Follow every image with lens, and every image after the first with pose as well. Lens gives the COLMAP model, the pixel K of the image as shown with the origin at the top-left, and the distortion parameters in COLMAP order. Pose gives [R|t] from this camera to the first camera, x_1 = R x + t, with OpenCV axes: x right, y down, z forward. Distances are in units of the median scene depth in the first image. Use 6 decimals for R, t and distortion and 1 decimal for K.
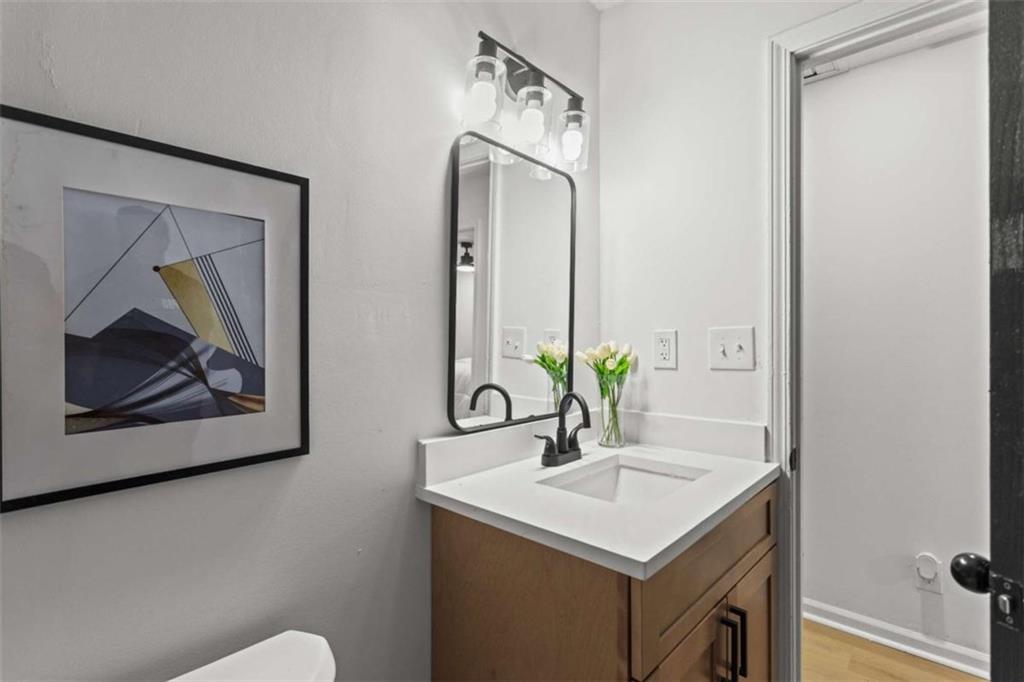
lens RADIAL K [[485.6, 0, 504.3], [0, 485.6, 337.3], [0, 0, 1]] dist [0.001255, 0.000314]
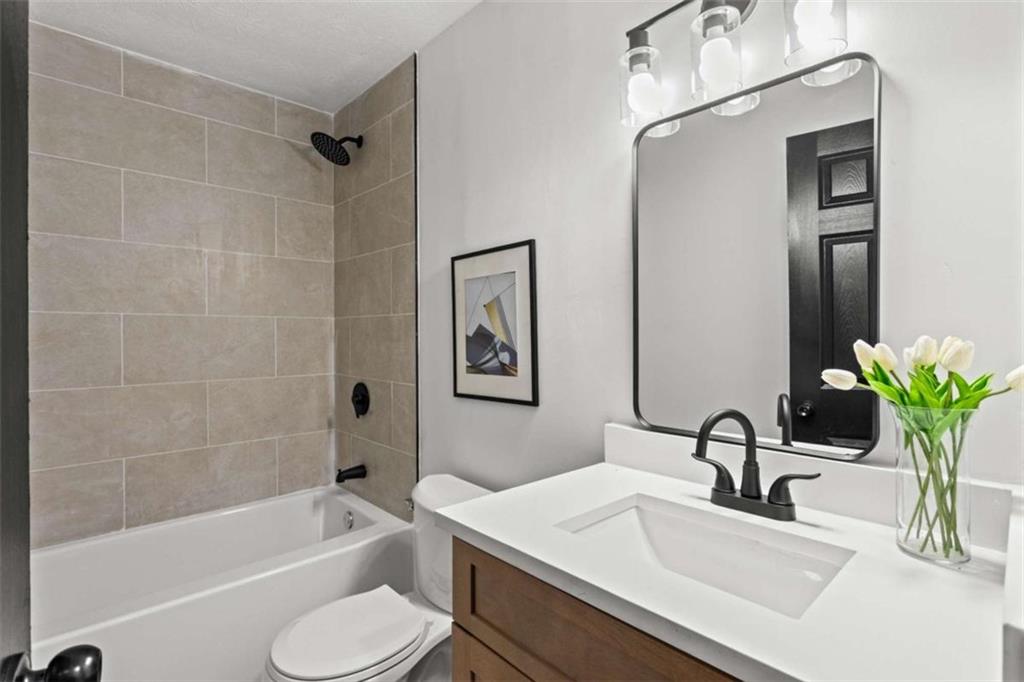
lens RADIAL K [[485.6, 0, 504.3], [0, 485.6, 337.3], [0, 0, 1]] dist [0.001255, 0.000314]
pose [[-0.108072, -0.000672, -0.994143, 1.394884], [0.008757, 0.999960, -0.001628, 0.008923], [0.994105, -0.008882, -0.108062, 1.211516]]
